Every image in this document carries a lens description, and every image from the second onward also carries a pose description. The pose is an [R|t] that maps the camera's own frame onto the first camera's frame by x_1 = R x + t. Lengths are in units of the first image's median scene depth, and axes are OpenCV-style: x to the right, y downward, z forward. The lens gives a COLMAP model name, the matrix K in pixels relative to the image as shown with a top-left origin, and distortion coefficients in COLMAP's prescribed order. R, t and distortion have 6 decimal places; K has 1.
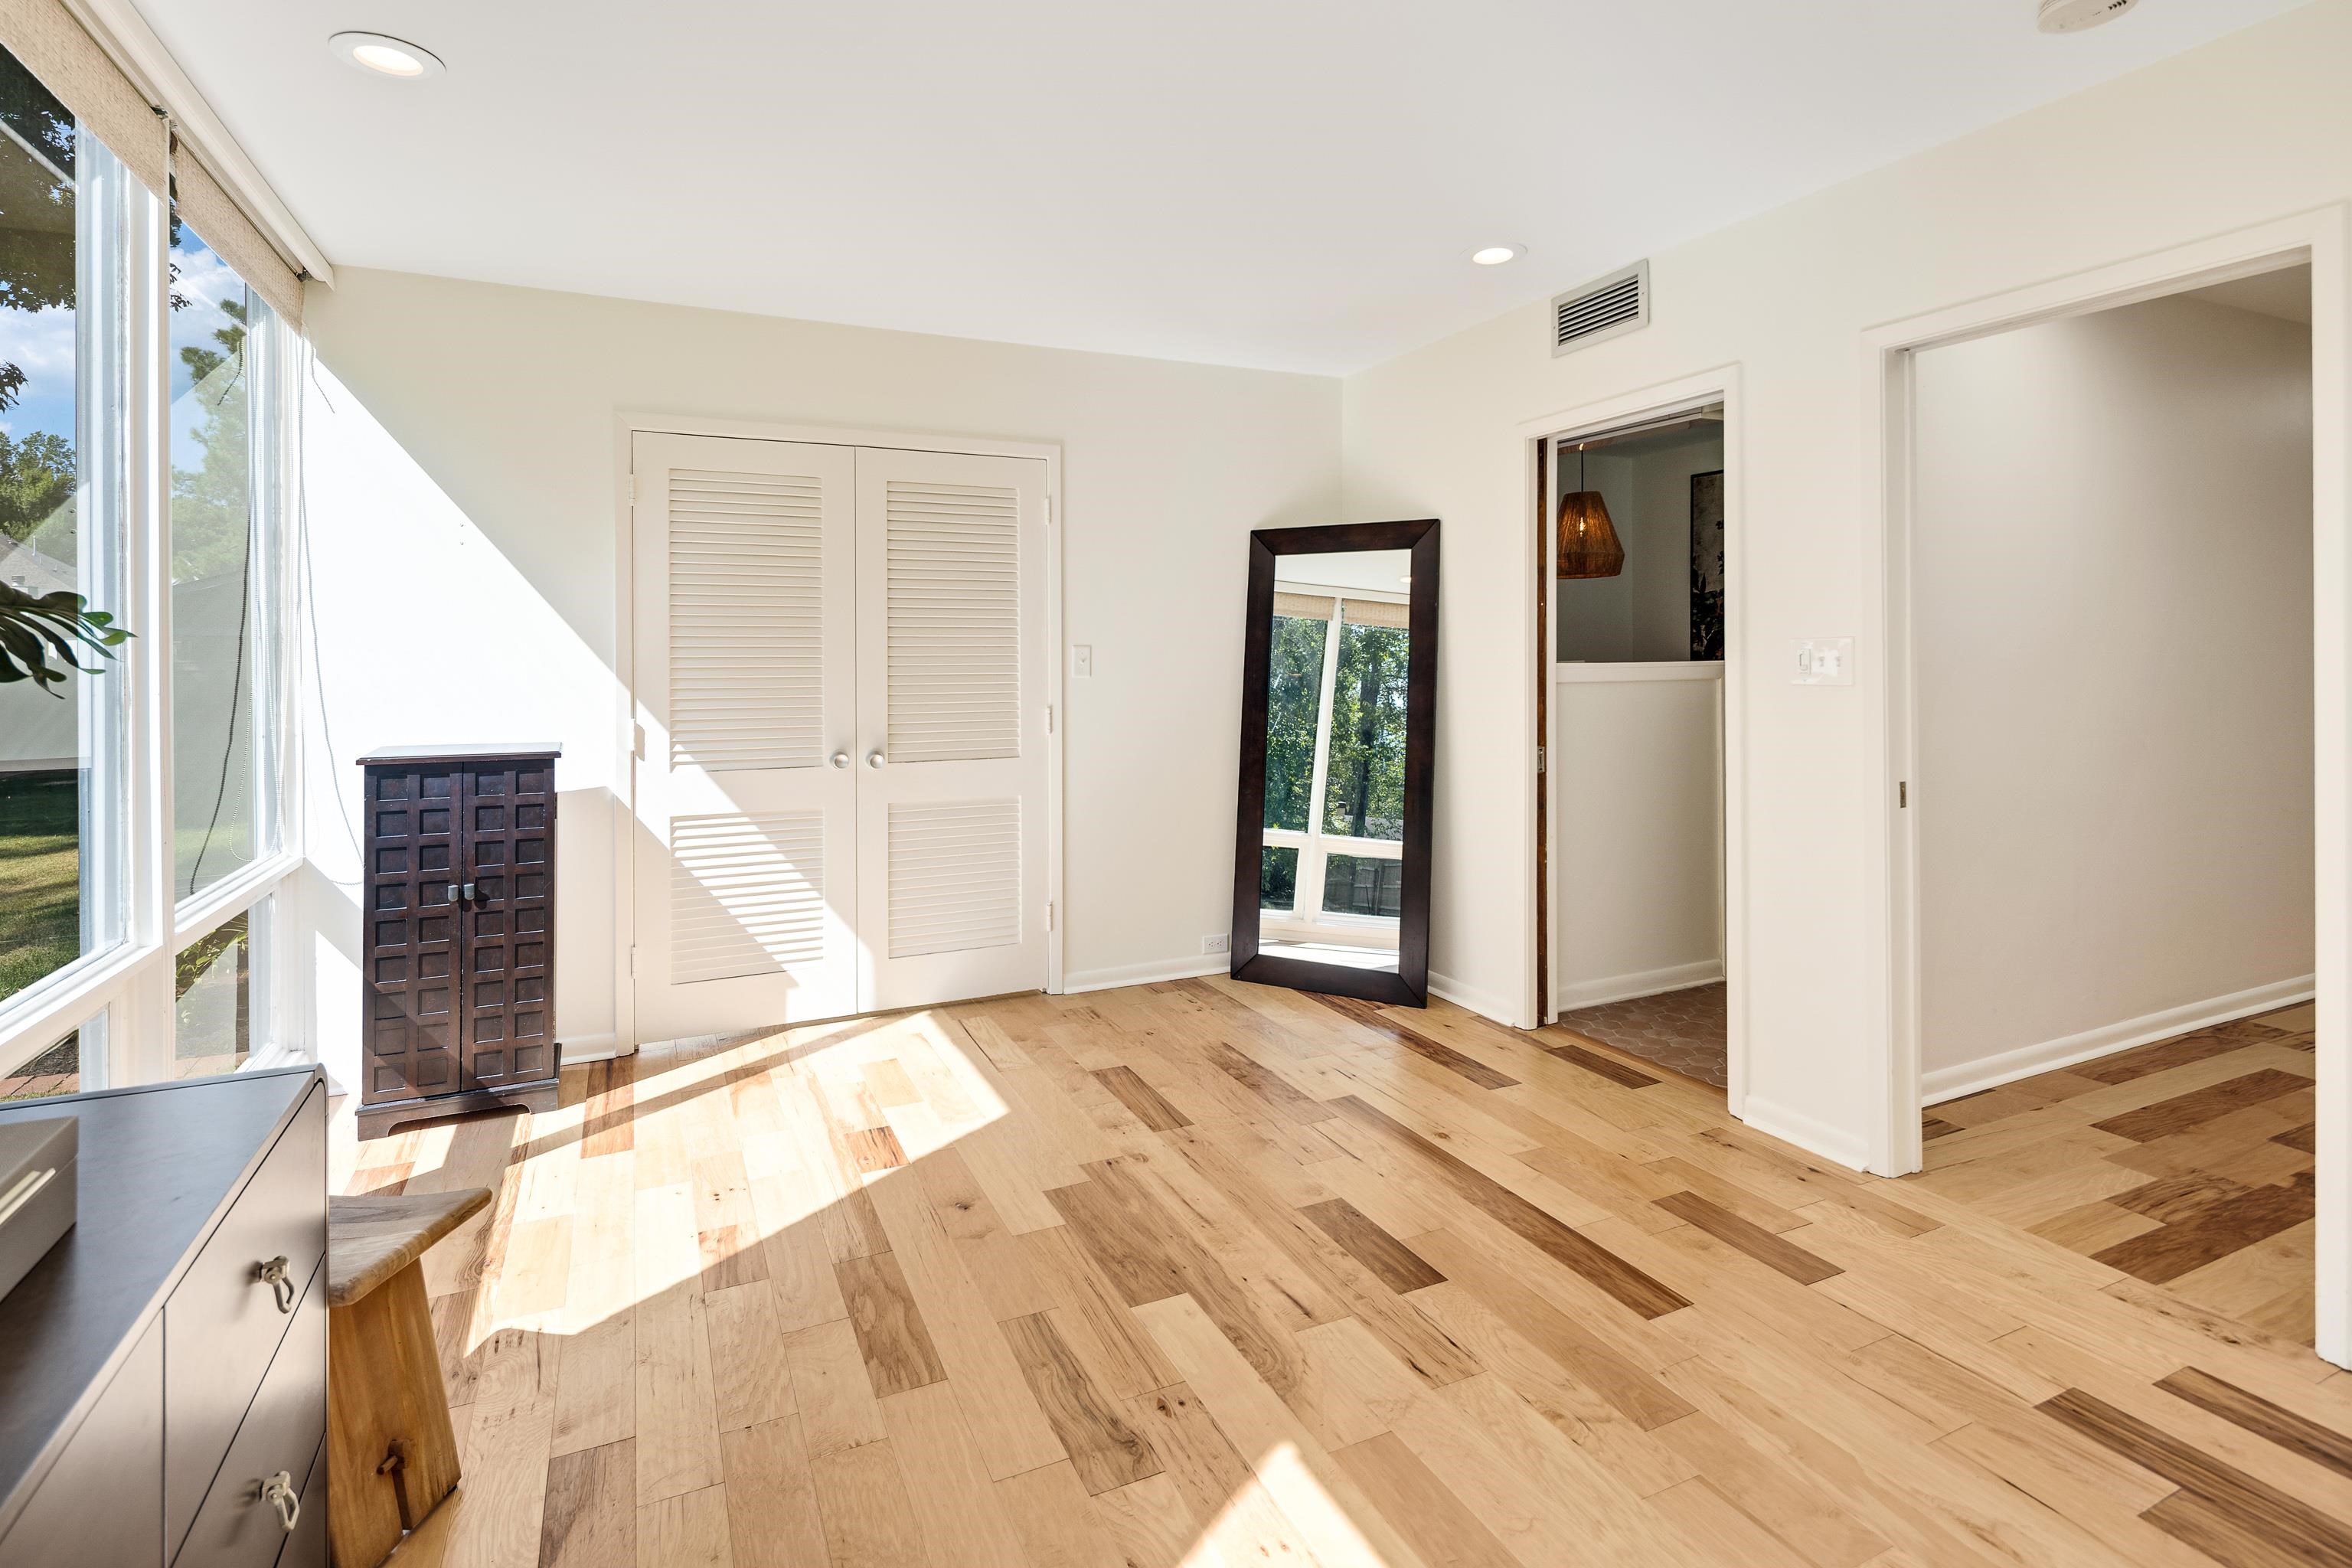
lens RADIAL K [[1143.6, 0, 1174.2], [0, 1143.6, 660.4], [0, 0, 1]] dist [-0.008144, -0.000280]
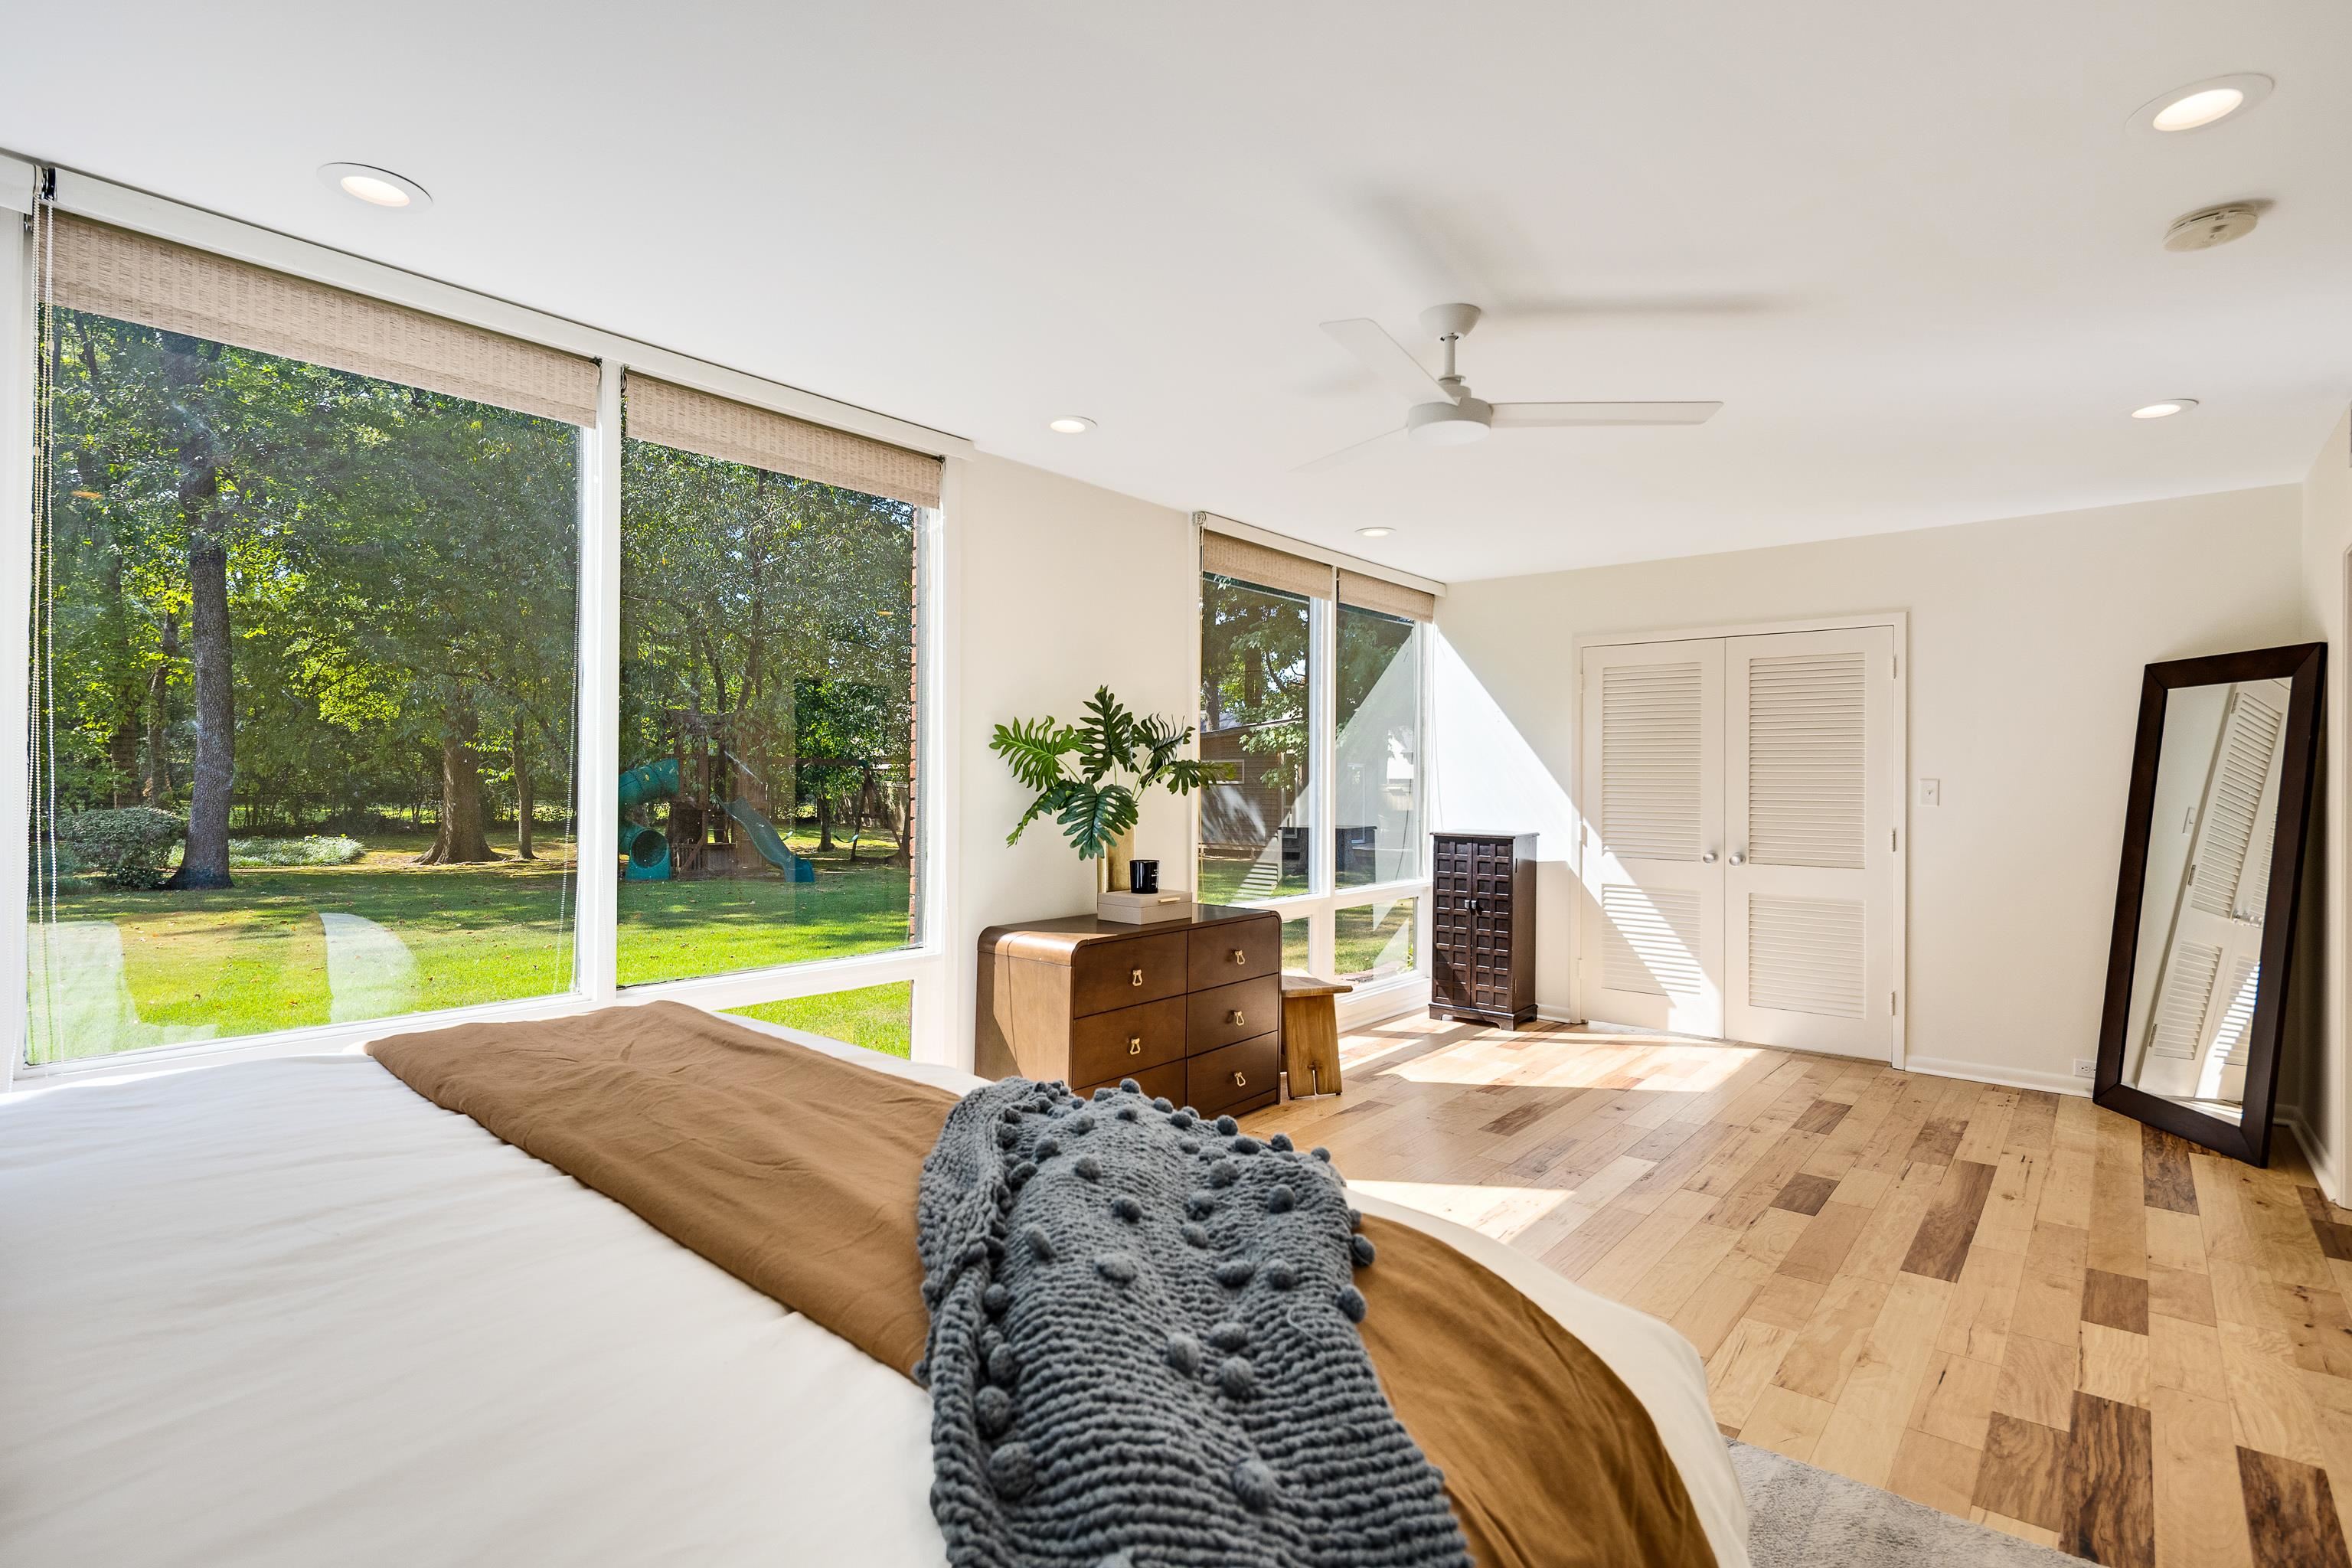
lens RADIAL K [[1138.3, 0, 1167.1], [0, 1138.3, 774.3], [0, 0, 1]] dist [0.001994, 0.000239]
pose [[0.414696, 0.002075, -0.909958, 0.898831], [-0.016897, 0.999843, -0.005420, 0.001511], [0.909803, 0.017623, 0.414665, -0.267709]]
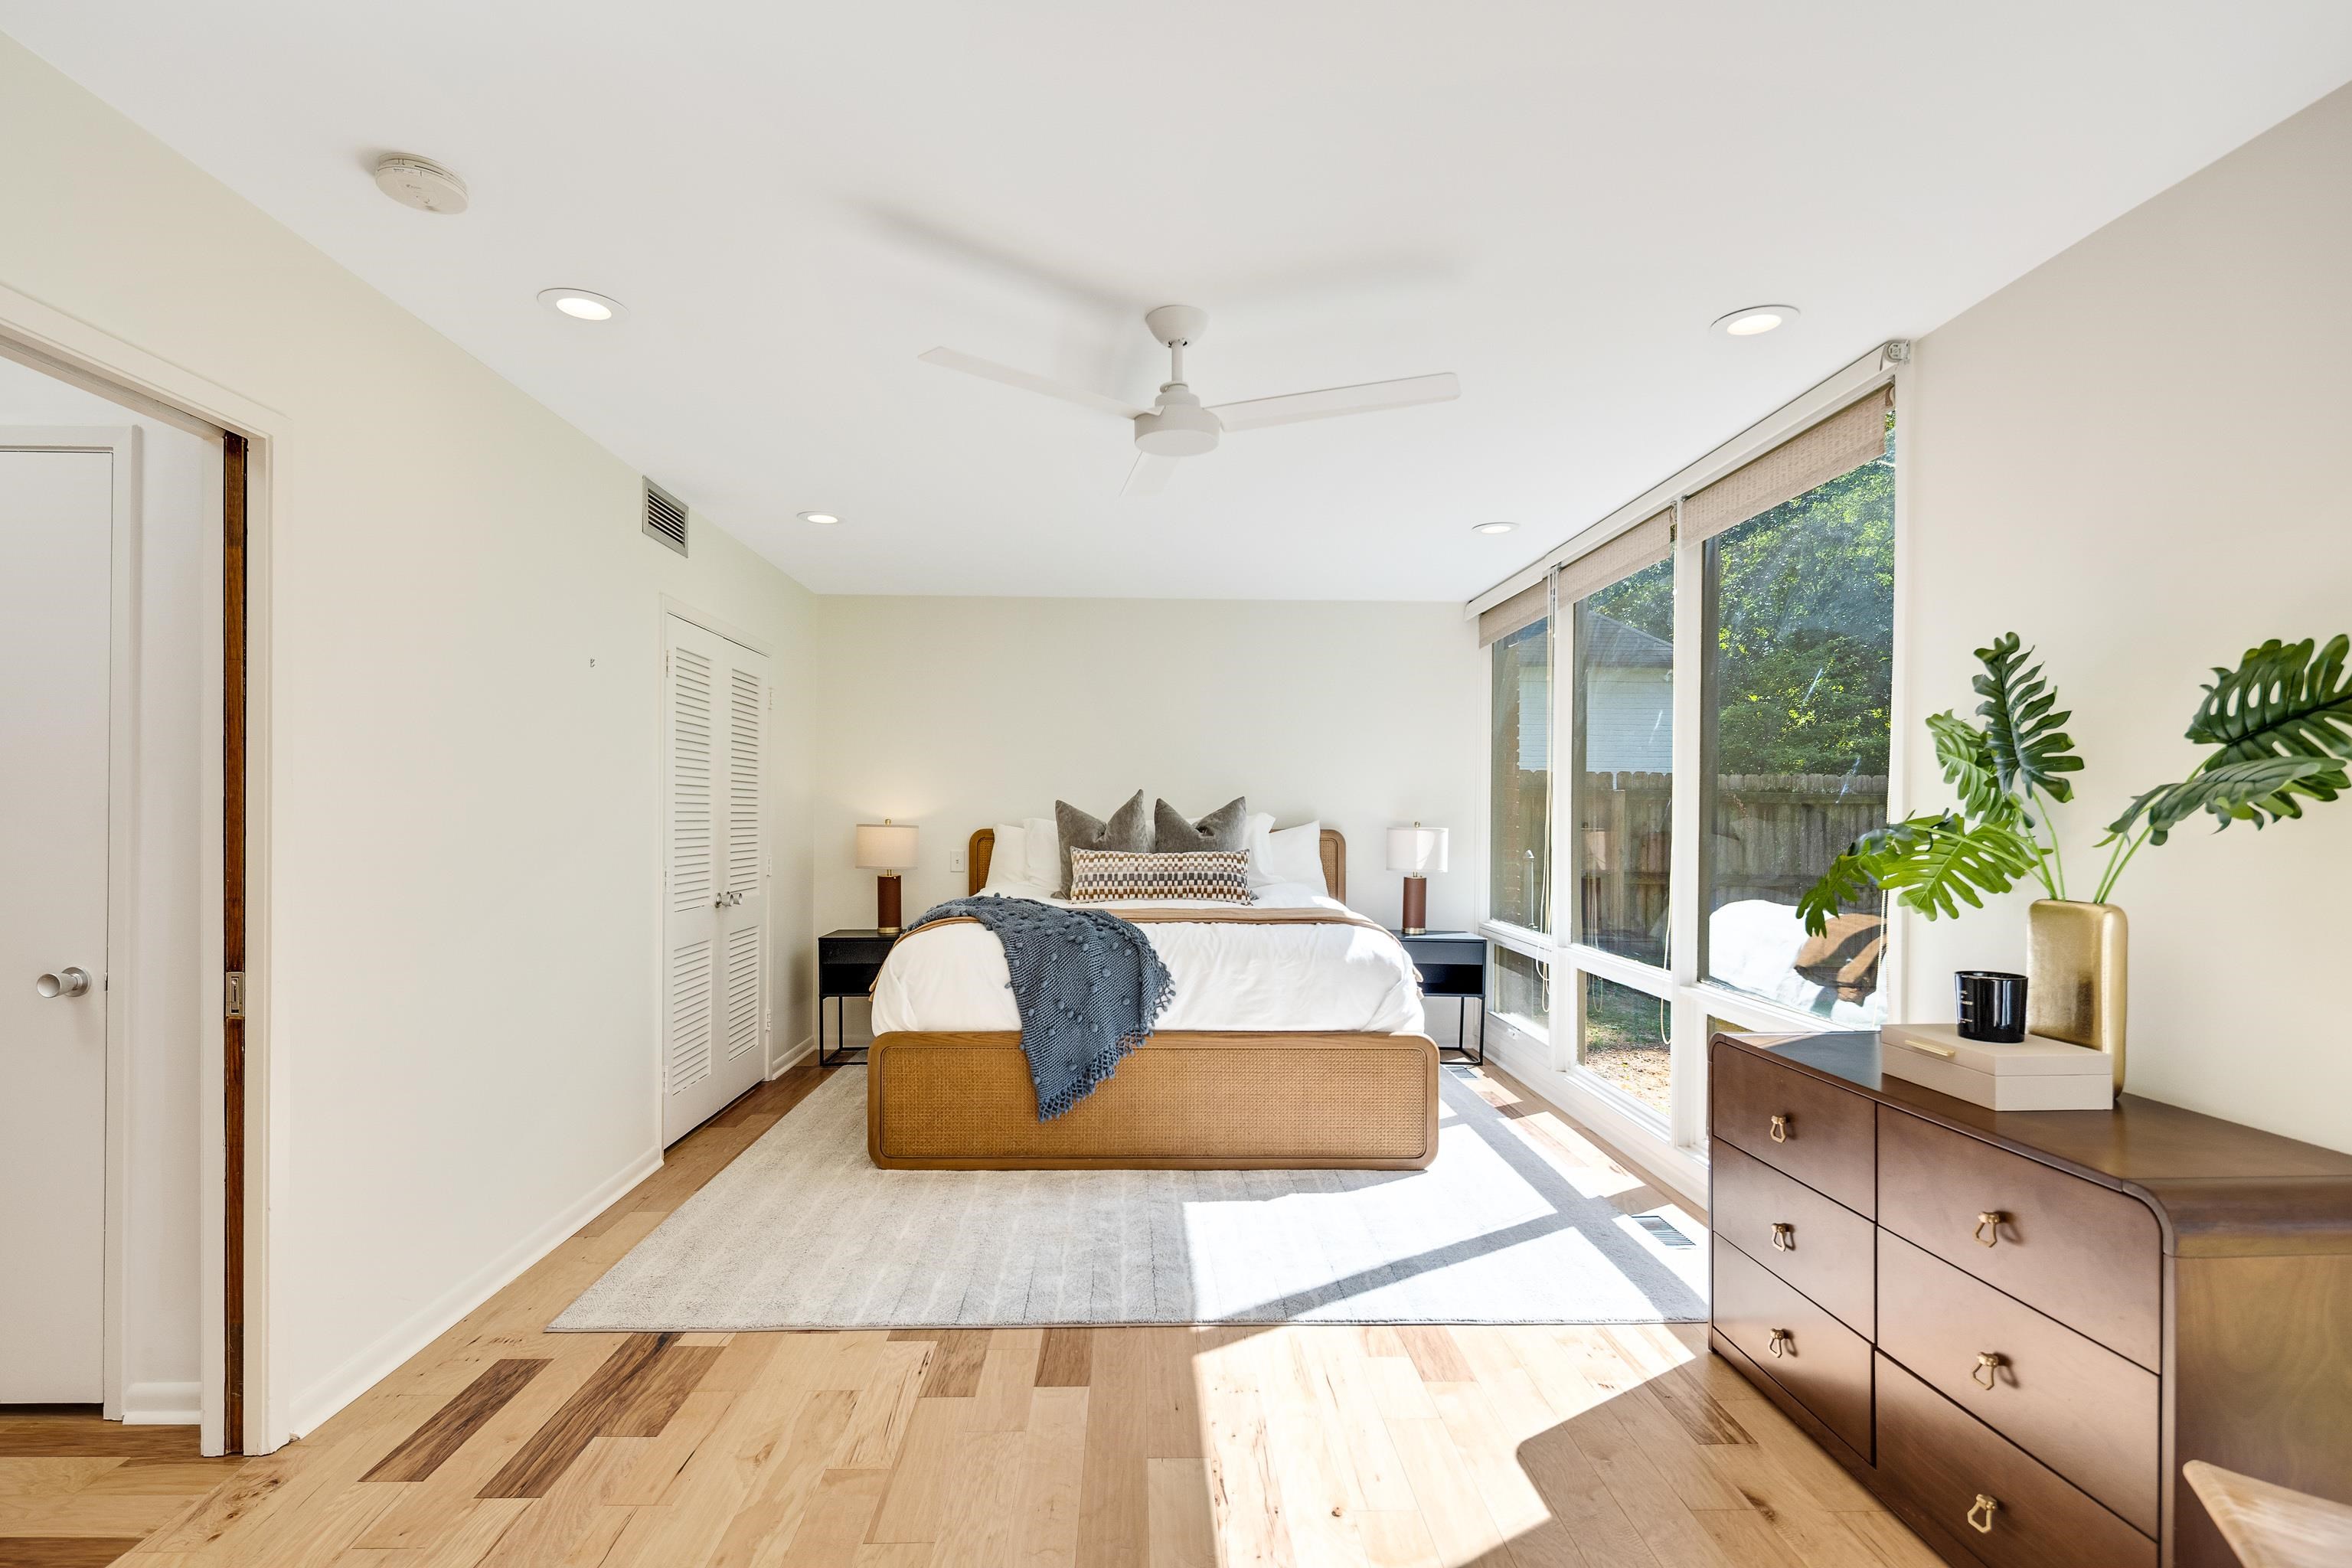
lens RADIAL K [[1132.8, 0, 1176.0], [0, 1132.8, 832.8], [0, 0, 1]] dist [0.002922, 0.000229]
pose [[-0.920502, -0.002241, 0.390731, -0.138209], [0.003990, 0.999877, 0.015136, 0.003732], [-0.390717, 0.015492, -0.920381, 1.062336]]
